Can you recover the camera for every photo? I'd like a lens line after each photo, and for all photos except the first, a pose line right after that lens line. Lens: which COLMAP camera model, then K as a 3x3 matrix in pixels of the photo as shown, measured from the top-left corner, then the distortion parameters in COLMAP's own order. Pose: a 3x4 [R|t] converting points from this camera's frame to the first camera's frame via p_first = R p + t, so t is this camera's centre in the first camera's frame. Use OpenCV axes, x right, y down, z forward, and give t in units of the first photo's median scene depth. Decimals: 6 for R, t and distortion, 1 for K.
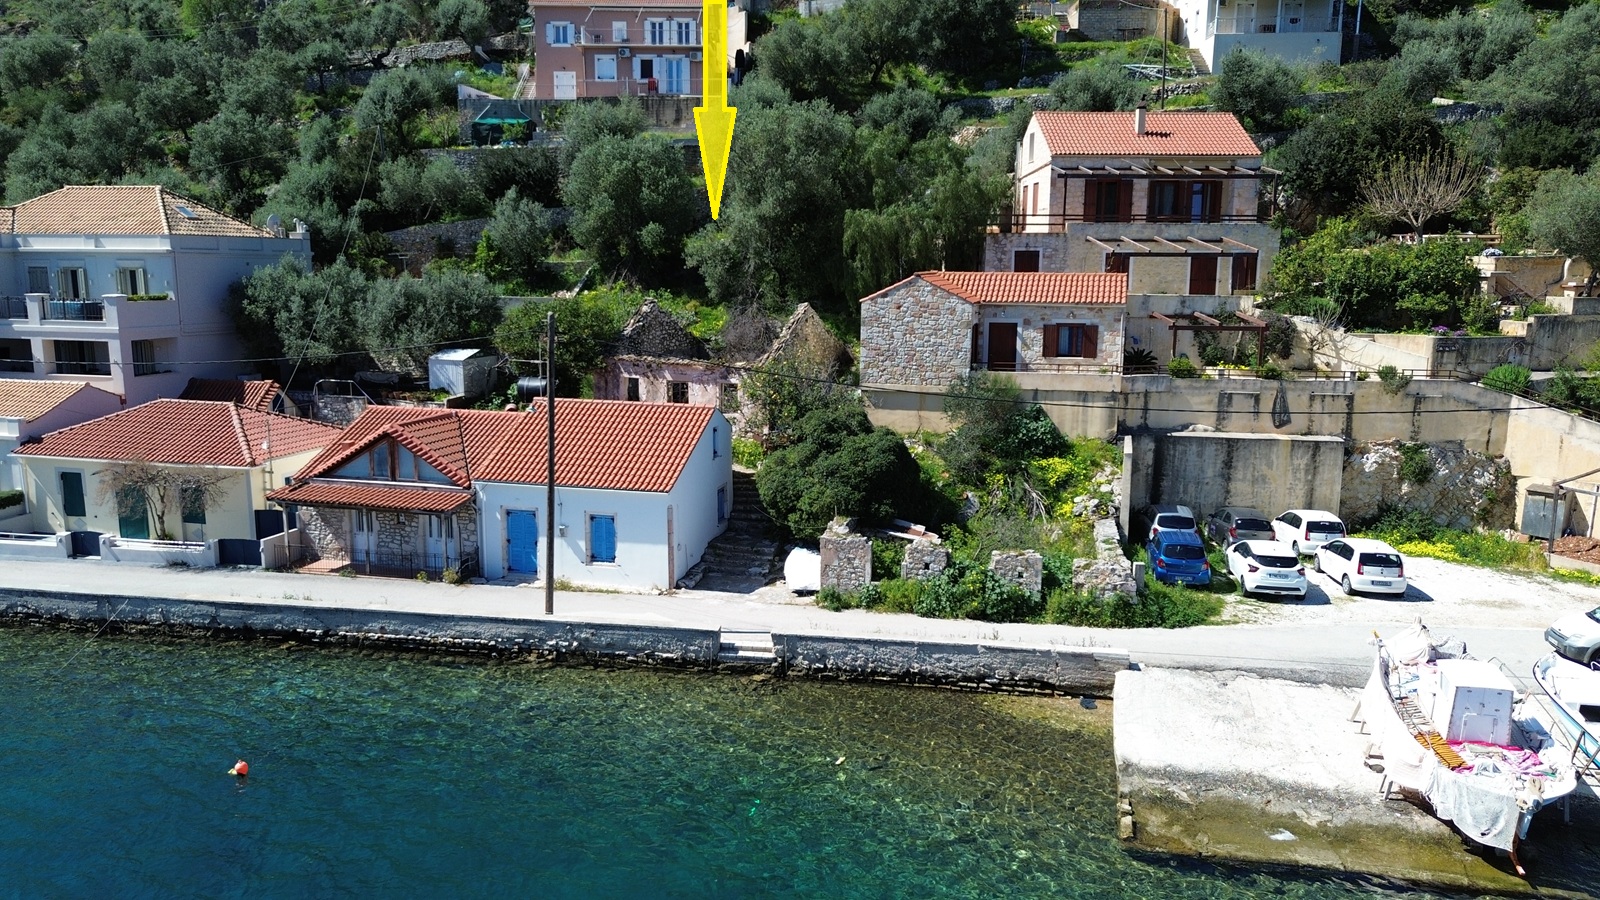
lens RADIAL K [[1129.9, 0, 800.7], [0, 1129.9, 452.7], [0, 0, 1]] dist [0.062550, -0.056697]
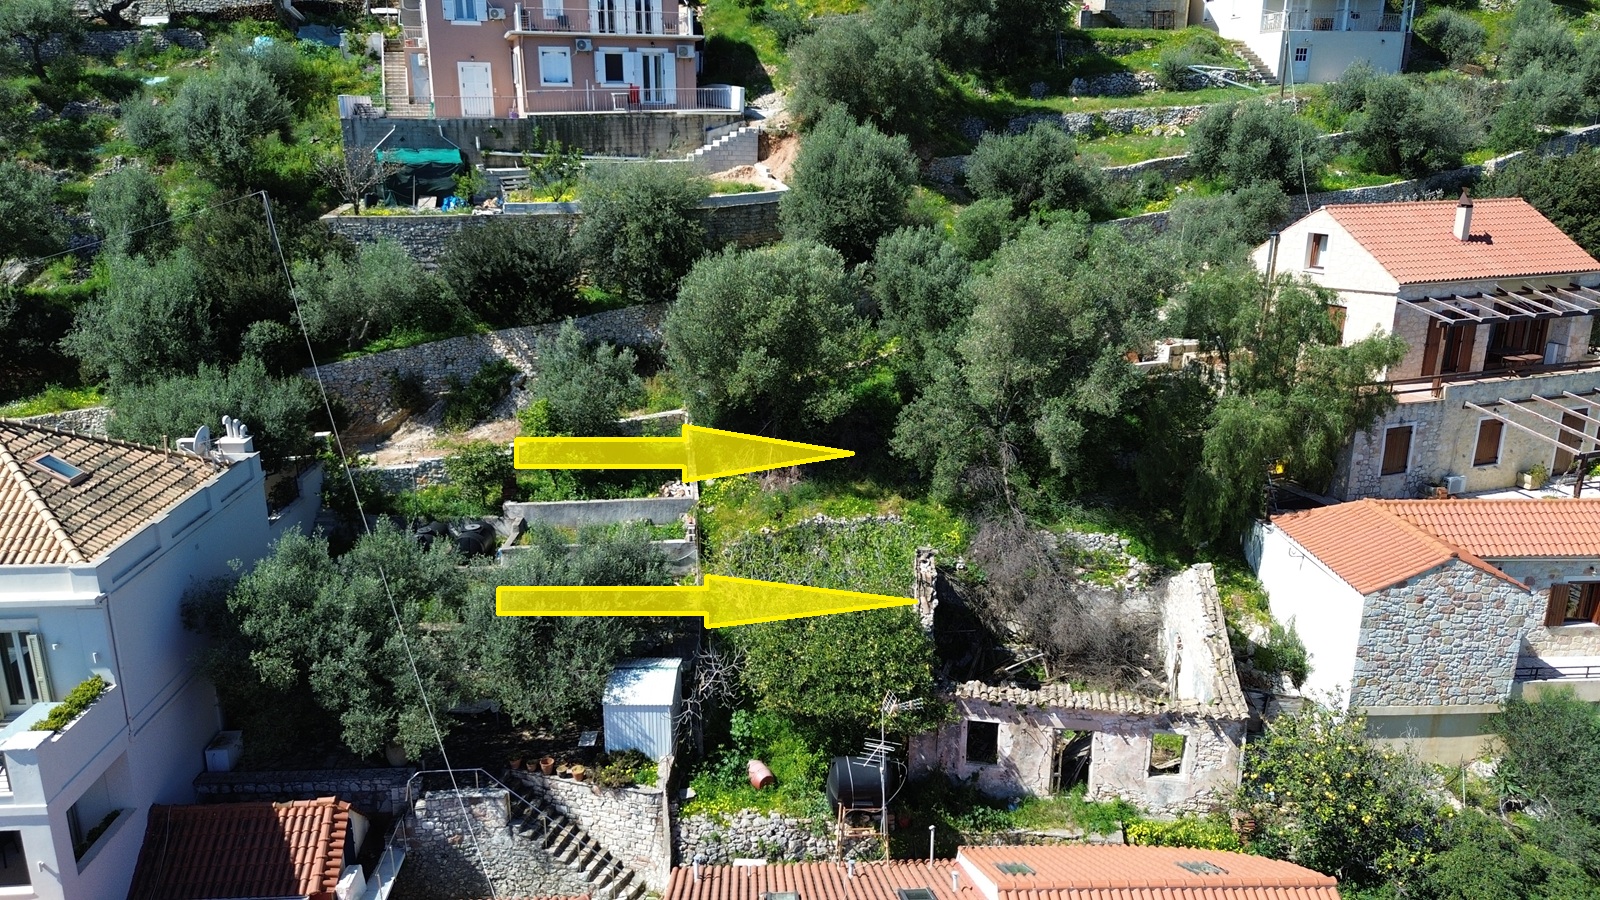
lens RADIAL K [[1129.9, 0, 790.1], [0, 1129.9, 444.7], [0, 0, 1]] dist [0.062550, -0.056697]
pose [[0.950371, -0.090393, 0.297698, -0.462431], [0.057226, 0.991325, 0.118317, -0.324612], [-0.305811, -0.095409, 0.947300, 0.495579]]
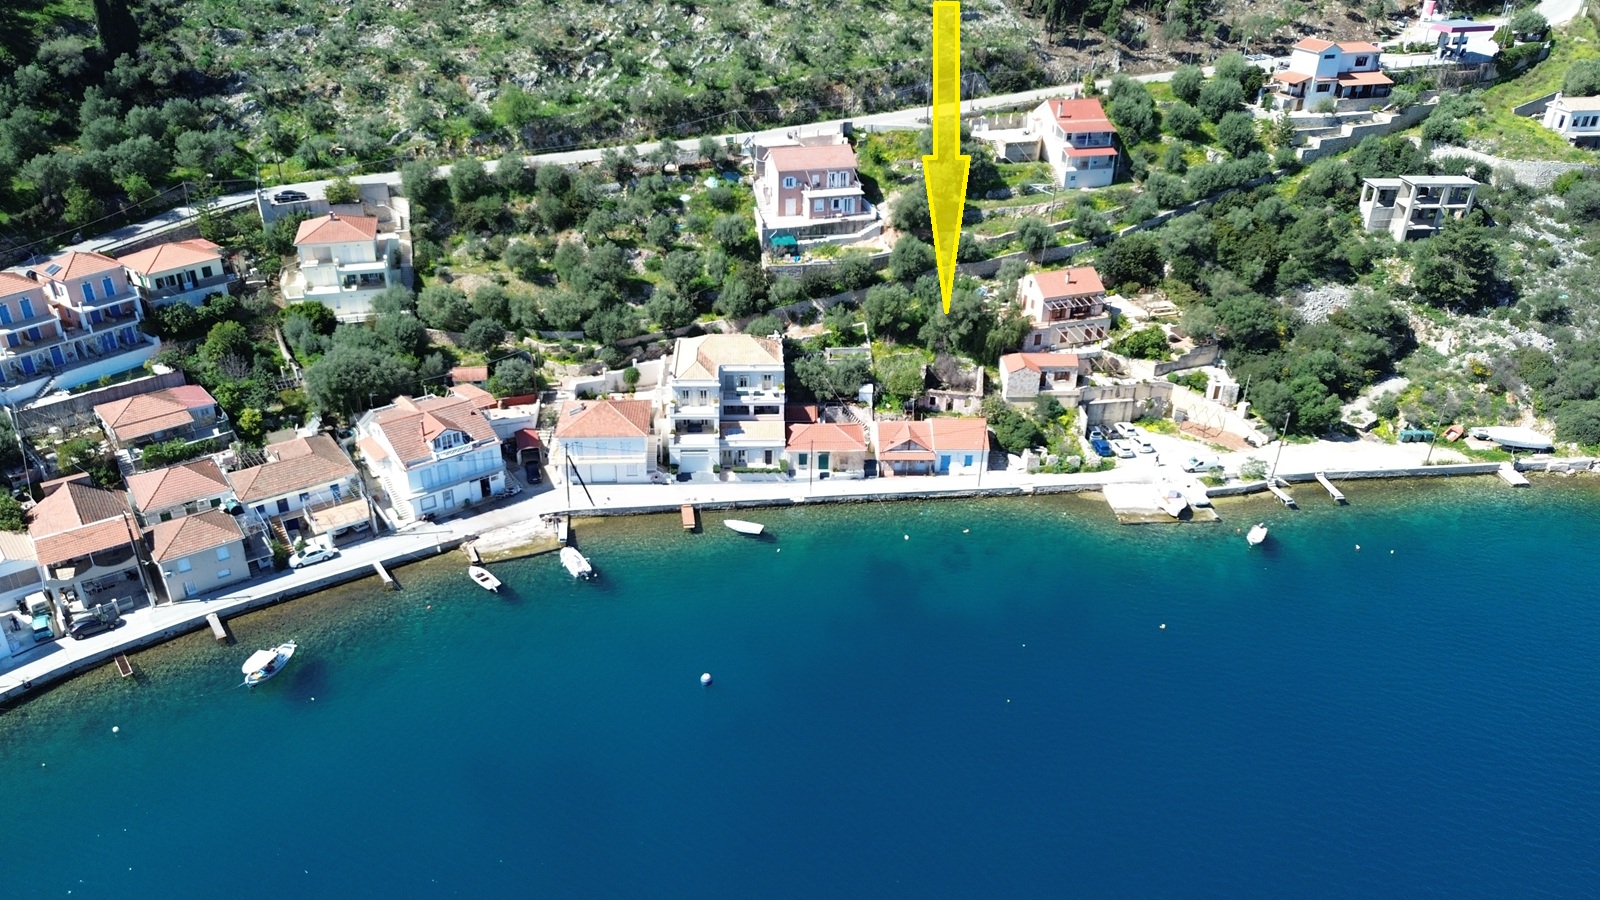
lens RADIAL K [[1129.9, 0, 787.2], [0, 1129.9, 452.9], [0, 0, 1]] dist [0.062550, -0.056697]
pose [[0.959361, -0.129258, 0.250836, -1.497018], [0.042863, 0.945354, 0.323217, -1.058019], [-0.278907, -0.299330, 0.912476, -2.027161]]
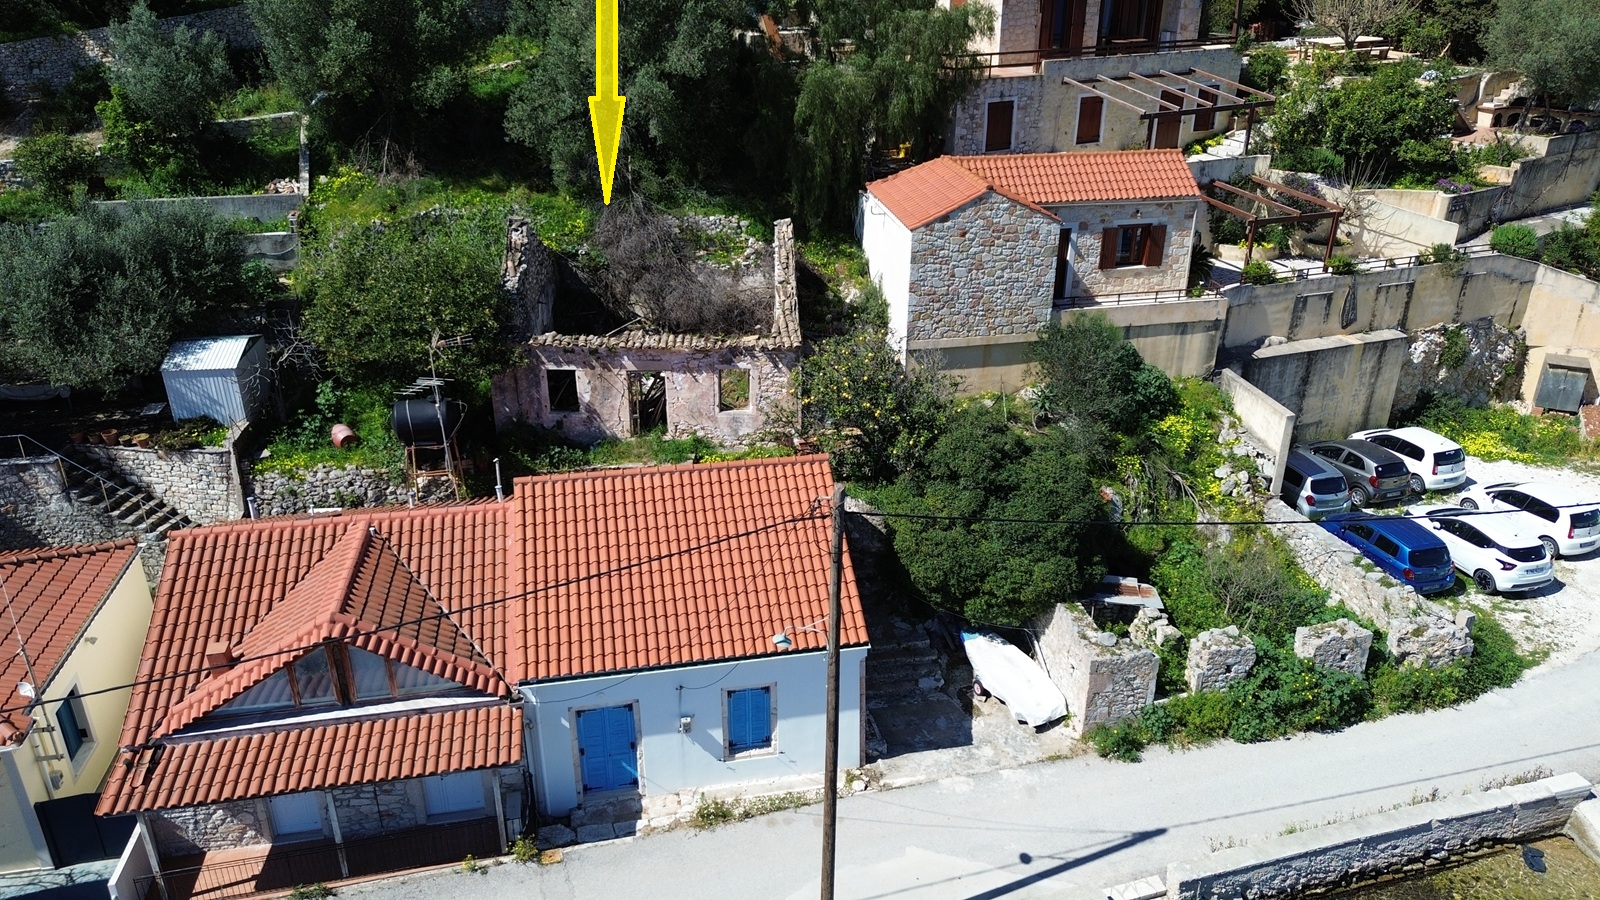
lens RADIAL K [[1129.9, 0, 789.4], [0, 1129.9, 447.1], [0, 0, 1]] dist [0.062550, -0.056697]
pose [[0.896899, -0.189414, 0.399617, -0.326673], [0.079231, 0.957835, 0.276178, -0.209412], [-0.435079, -0.216042, 0.874089, 0.403141]]
